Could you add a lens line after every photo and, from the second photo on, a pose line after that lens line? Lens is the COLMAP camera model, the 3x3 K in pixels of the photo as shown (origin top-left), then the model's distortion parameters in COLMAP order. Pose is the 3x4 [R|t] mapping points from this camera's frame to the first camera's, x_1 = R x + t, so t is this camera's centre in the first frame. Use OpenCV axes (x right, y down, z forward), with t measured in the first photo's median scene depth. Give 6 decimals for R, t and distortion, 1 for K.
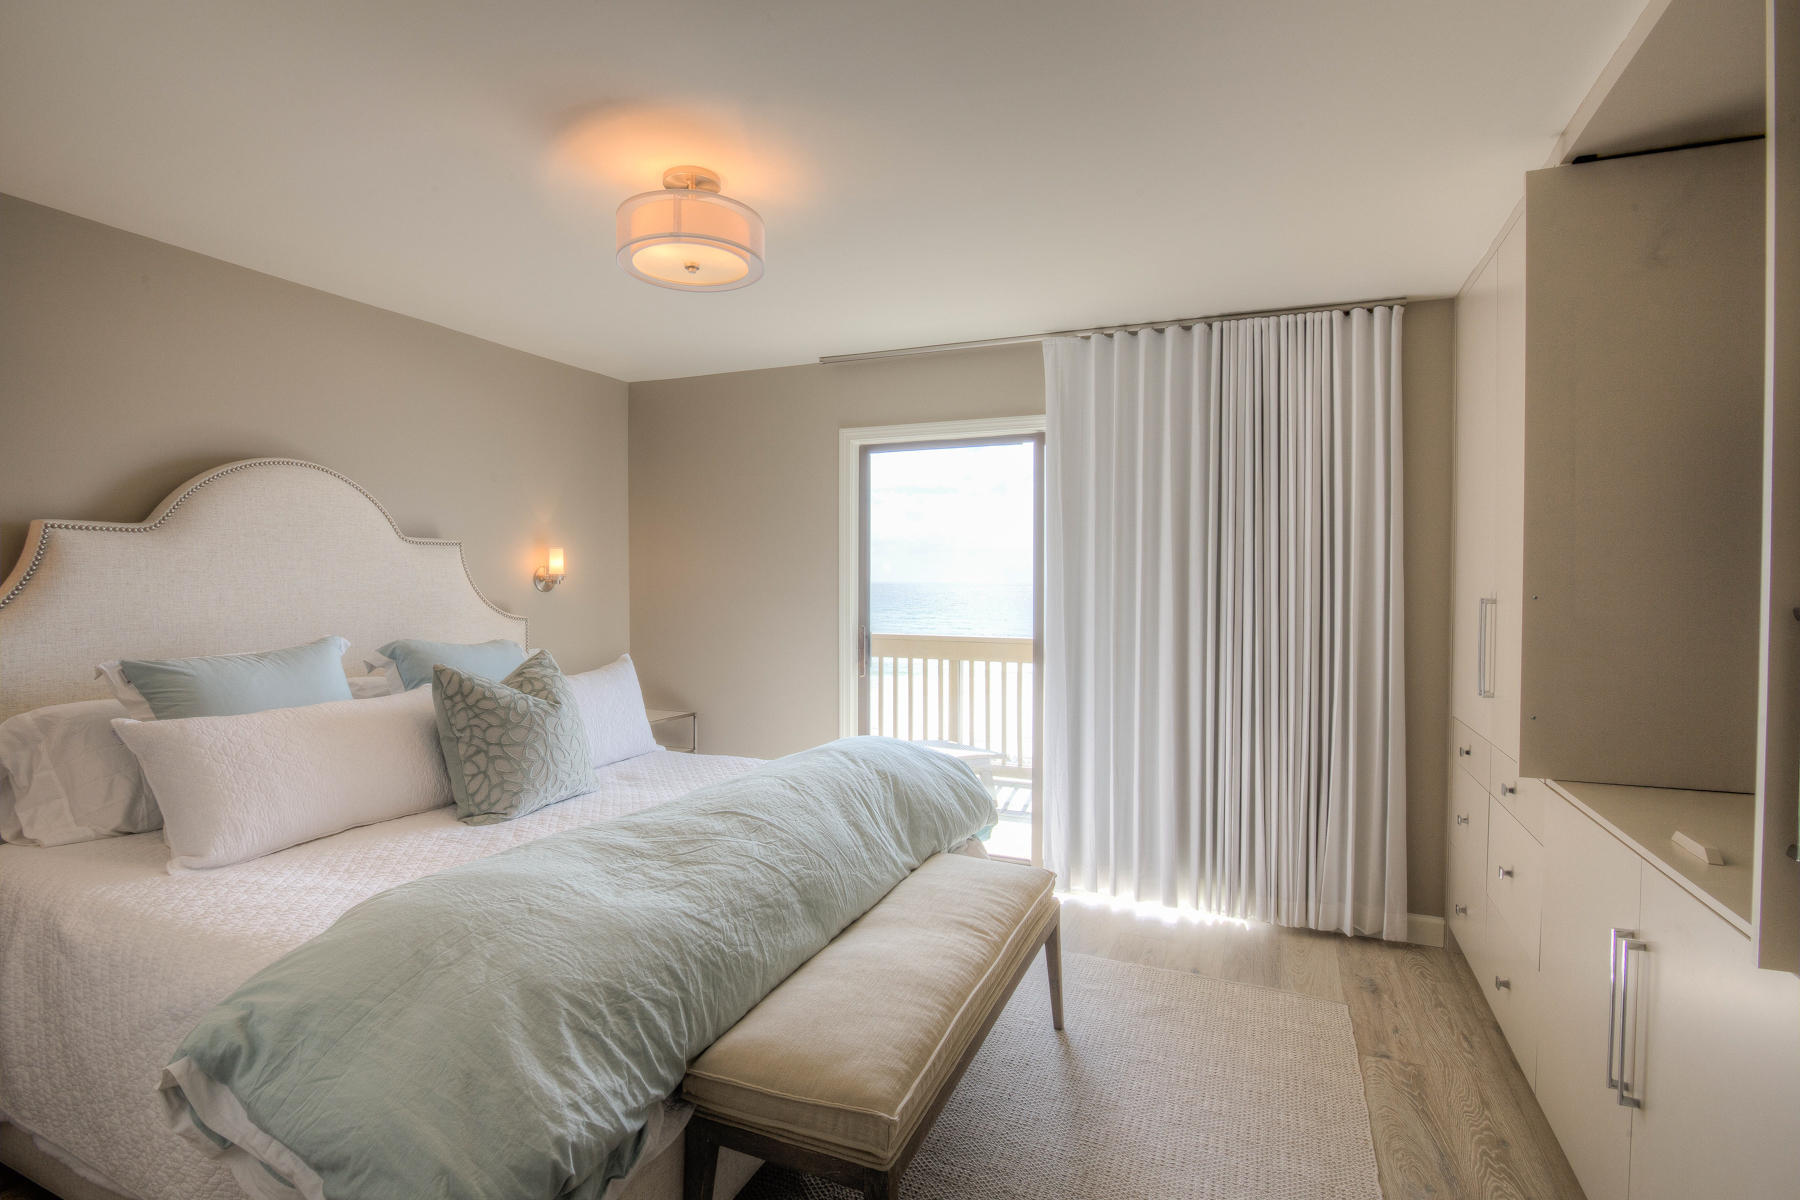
lens RADIAL K [[878.8, 0, 883.0], [0, 878.8, 595.2], [0, 0, 1]] dist [-0.020821, 0.000913]
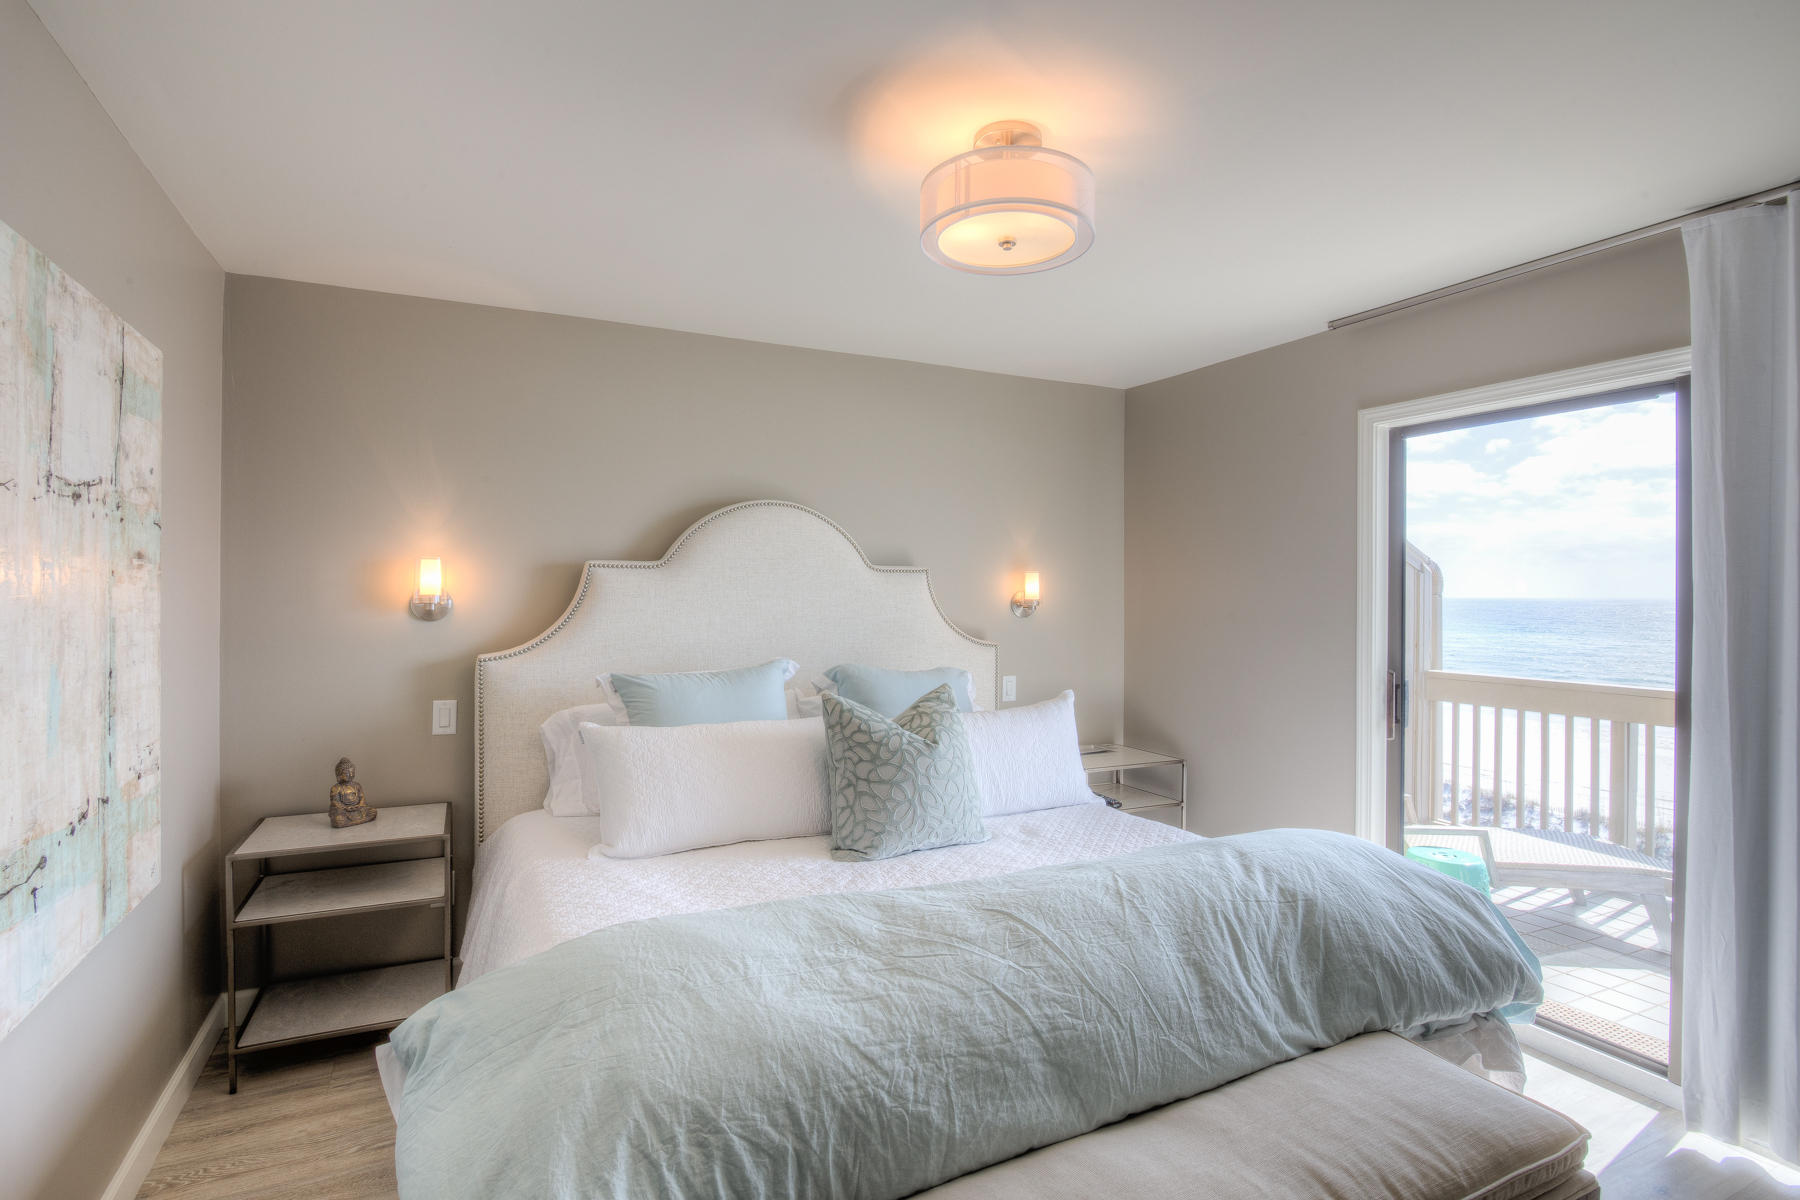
lens RADIAL K [[878.8, 0, 904.5], [0, 878.8, 595.0], [0, 0, 1]] dist [-0.020821, 0.000913]
pose [[0.764522, 0.002998, -0.644590, 0.227473], [-0.013848, 0.999835, -0.011774, -0.025421], [0.644448, 0.017928, 0.764438, 0.281126]]
